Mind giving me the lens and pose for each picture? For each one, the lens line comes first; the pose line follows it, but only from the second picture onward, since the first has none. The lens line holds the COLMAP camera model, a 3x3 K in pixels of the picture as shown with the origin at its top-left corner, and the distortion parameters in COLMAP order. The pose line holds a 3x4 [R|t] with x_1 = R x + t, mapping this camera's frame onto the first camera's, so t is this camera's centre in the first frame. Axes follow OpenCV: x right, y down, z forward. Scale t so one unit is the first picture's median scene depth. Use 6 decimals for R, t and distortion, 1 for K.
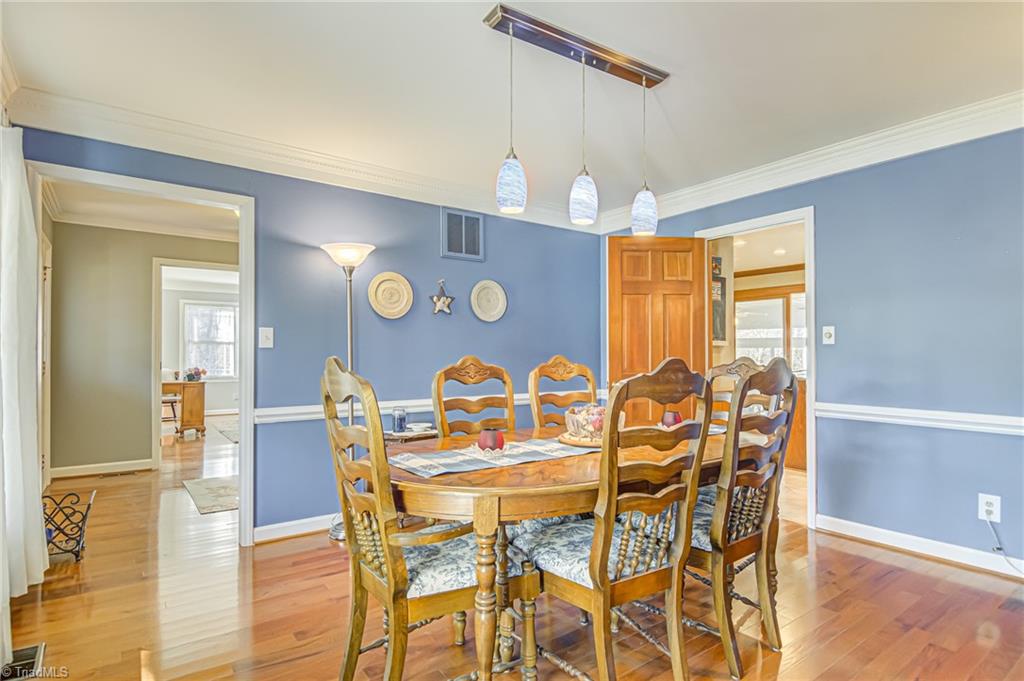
lens RADIAL K [[542.0, 0, 511.7], [0, 542.0, 346.7], [0, 0, 1]] dist [0.005379, 0.000106]
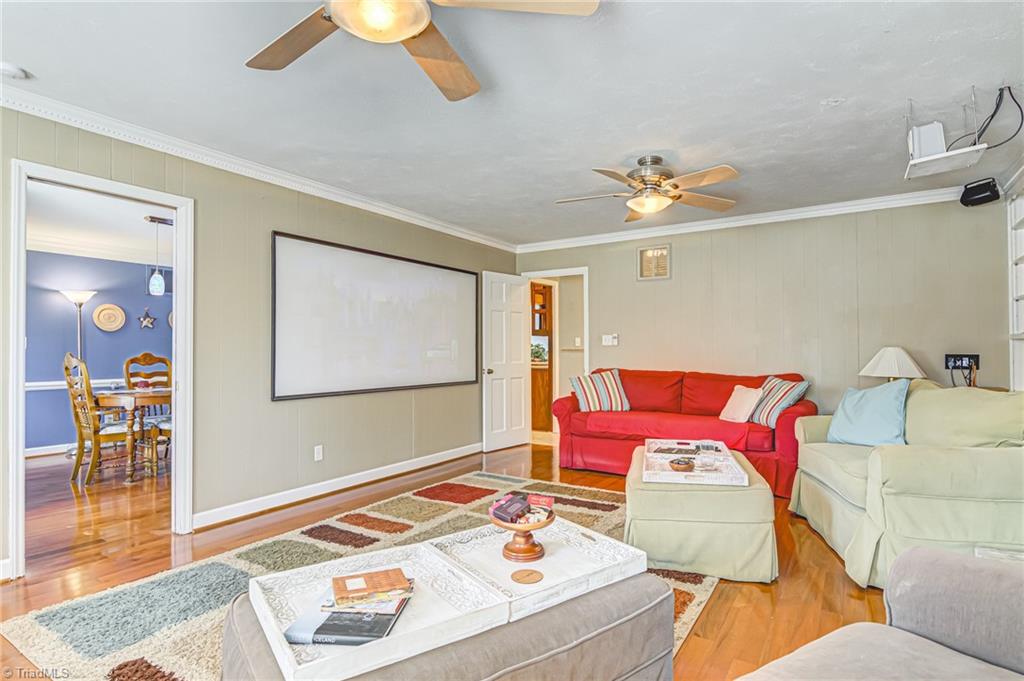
lens RADIAL K [[542.0, 0, 509.8], [0, 542.0, 341.4], [0, 0, 1]] dist [0.005379, 0.000106]
pose [[0.933144, 0.001618, 0.359498, 0.349836], [-0.000476, 0.999995, -0.003263, -0.015141], [-0.359502, 0.002874, 0.933140, -1.087480]]
